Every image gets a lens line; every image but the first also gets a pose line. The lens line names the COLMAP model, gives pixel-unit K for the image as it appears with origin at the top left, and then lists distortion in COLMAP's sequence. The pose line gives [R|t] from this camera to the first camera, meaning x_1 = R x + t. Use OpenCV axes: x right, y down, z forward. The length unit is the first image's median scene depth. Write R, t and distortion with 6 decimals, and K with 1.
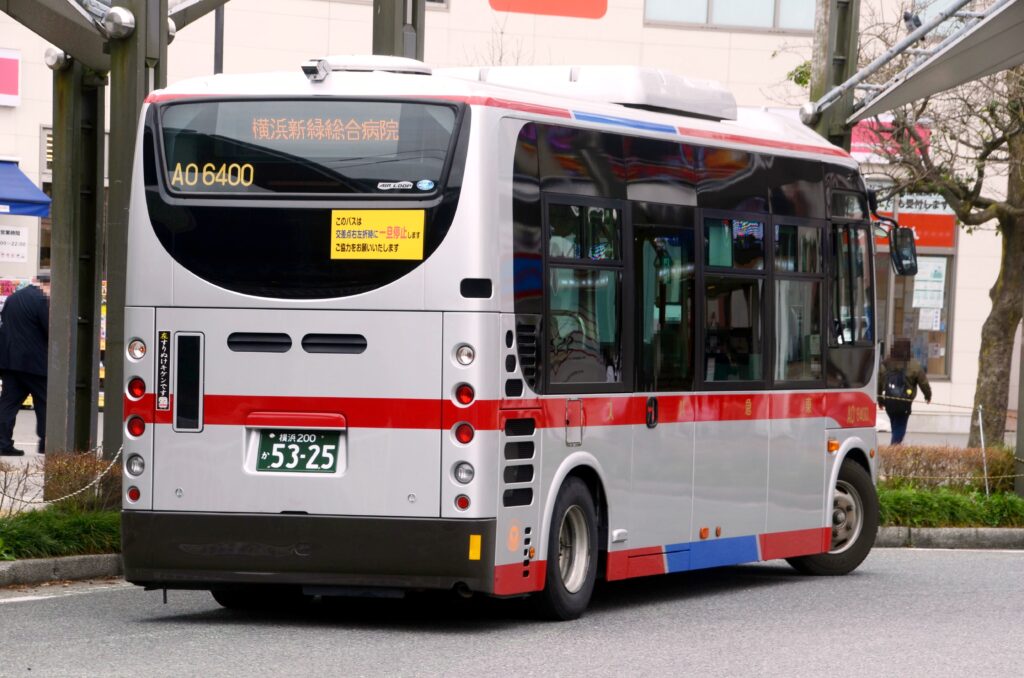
lens RADIAL K [[2322.4, 0, 512.0], [0, 2322.4, 339.0], [0, 0, 1]] dist [0.229768, 0.034816]
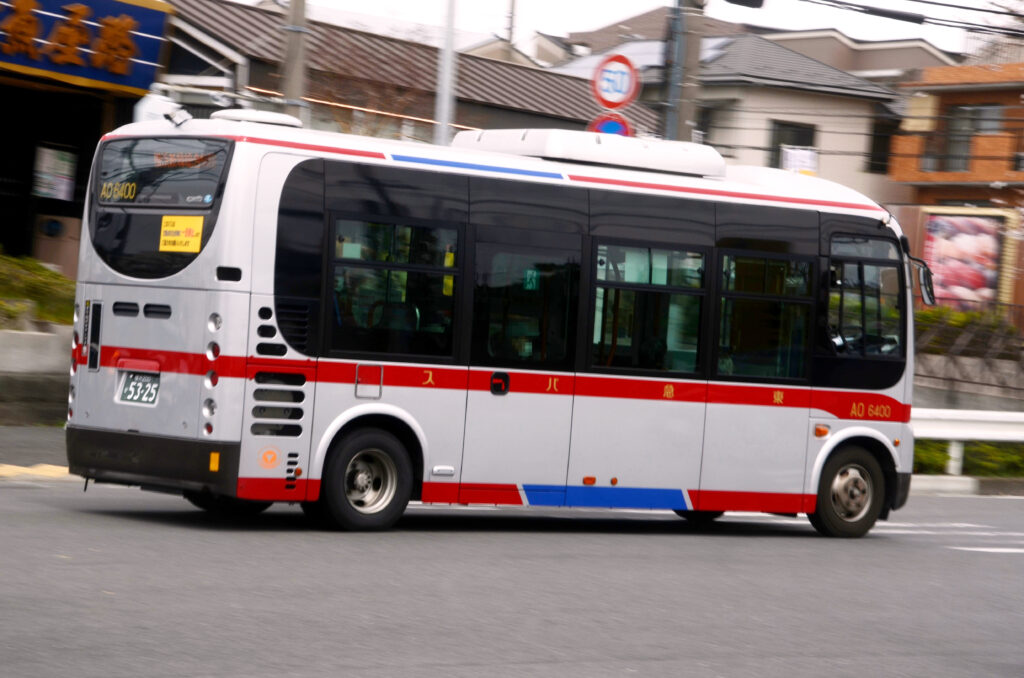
lens RADIAL K [[1700.7, 0, 512.0], [0, 1700.7, 339.0], [0, 0, 1]] dist [0.093883, -0.011448]
pose [[0.966515, 0.051485, -0.251391, 0.383089], [-0.053432, 0.998571, -0.000920, 0.008014], [0.250985, 0.014322, 0.967885, 0.061578]]
